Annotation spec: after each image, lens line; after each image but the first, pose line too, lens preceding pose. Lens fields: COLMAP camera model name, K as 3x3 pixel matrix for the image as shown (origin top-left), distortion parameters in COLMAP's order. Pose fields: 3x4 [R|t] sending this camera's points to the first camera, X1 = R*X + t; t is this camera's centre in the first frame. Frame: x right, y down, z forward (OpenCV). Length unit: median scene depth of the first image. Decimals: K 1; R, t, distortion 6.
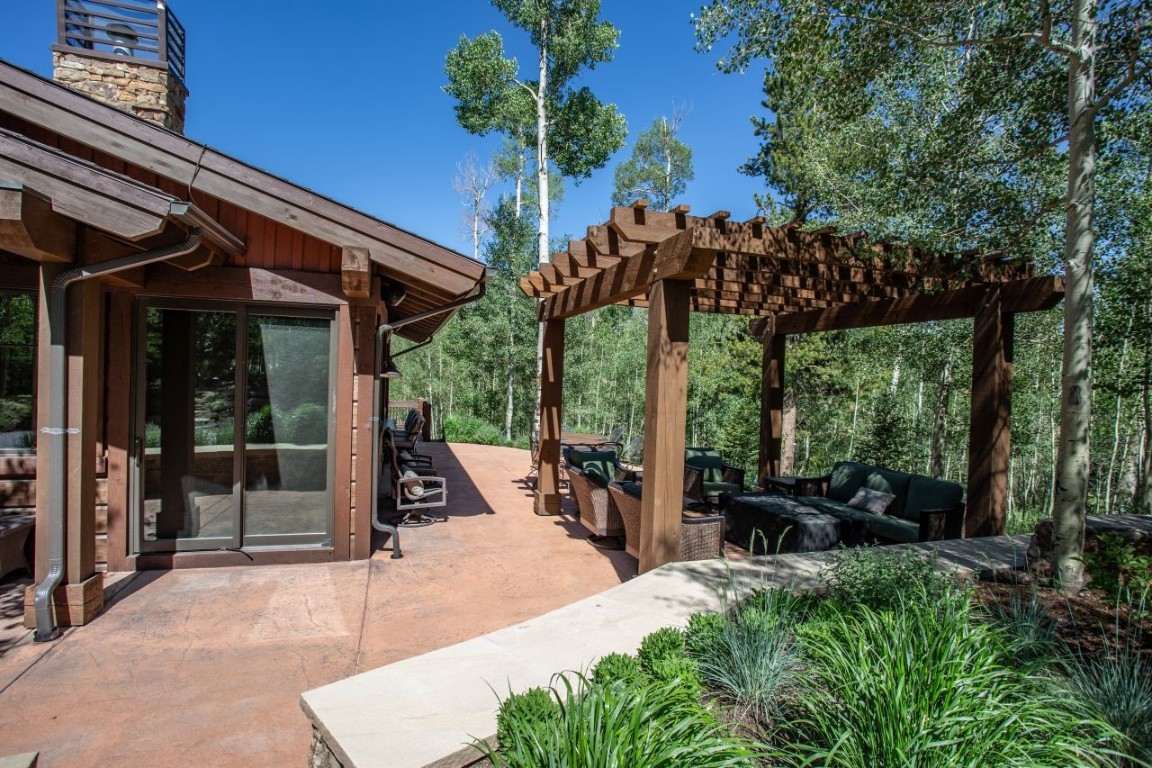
lens RADIAL K [[580.5, 0, 573.4], [0, 580.5, 382.2], [0, 0, 1]] dist [-0.069158, 0.033880]
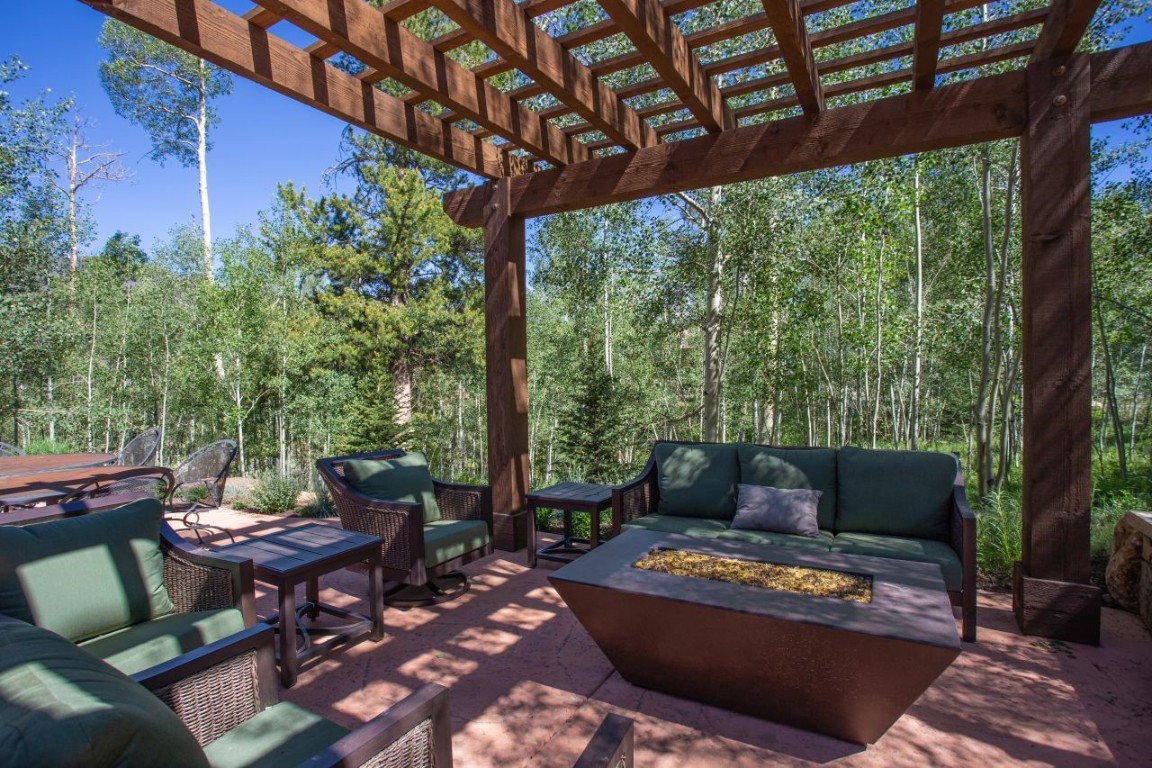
lens RADIAL K [[580.5, 0, 573.4], [0, 580.5, 382.2], [0, 0, 1]] dist [-0.069158, 0.033880]
pose [[0.730427, -0.058746, 0.680459, 0.015995], [0.047917, 0.998247, 0.034745, 0.028805], [-0.681307, 0.007227, 0.731962, 0.314832]]
